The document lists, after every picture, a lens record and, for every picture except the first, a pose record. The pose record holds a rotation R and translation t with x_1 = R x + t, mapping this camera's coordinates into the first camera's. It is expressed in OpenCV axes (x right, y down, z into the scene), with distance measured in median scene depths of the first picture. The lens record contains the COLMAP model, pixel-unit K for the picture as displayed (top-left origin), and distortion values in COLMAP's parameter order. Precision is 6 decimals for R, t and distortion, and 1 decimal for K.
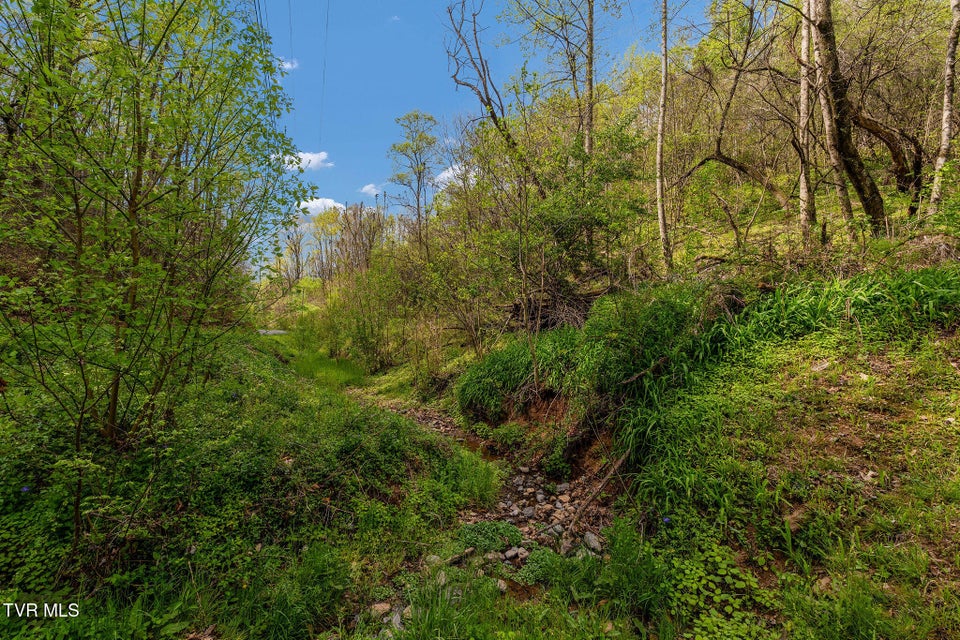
lens RADIAL K [[421.9, 0, 480.0], [0, 421.9, 320.0], [0, 0, 1]] dist [0.001738, -0.000685]
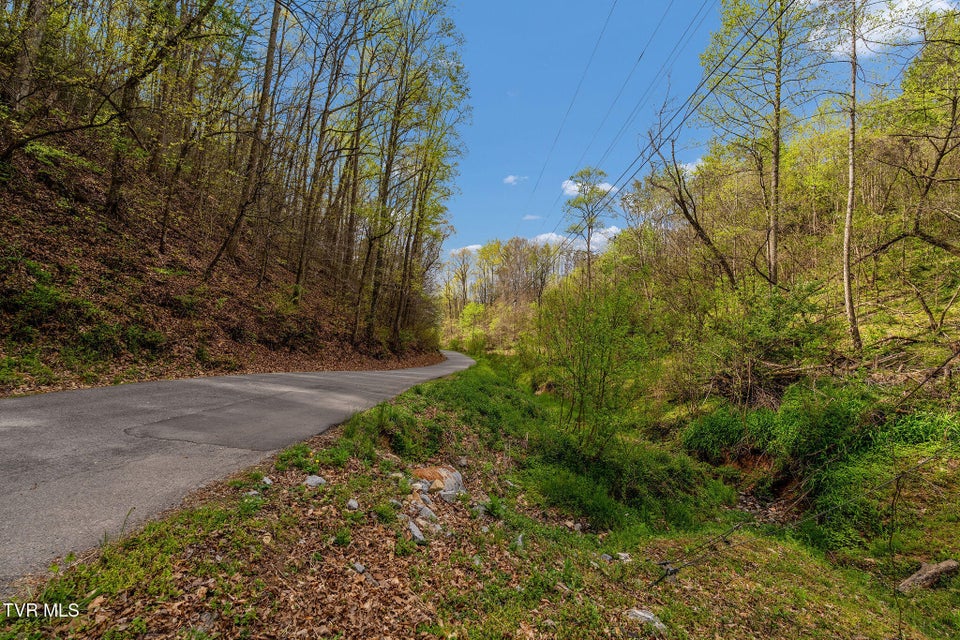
lens RADIAL K [[421.9, 0, 480.0], [0, 421.9, 320.0], [0, 0, 1]] dist [0.001738, -0.000685]
pose [[0.944147, 0.021718, -0.328808, -0.414252], [-0.035951, 0.998658, -0.037270, -0.305925], [0.327557, 0.047009, 0.943661, -1.218239]]
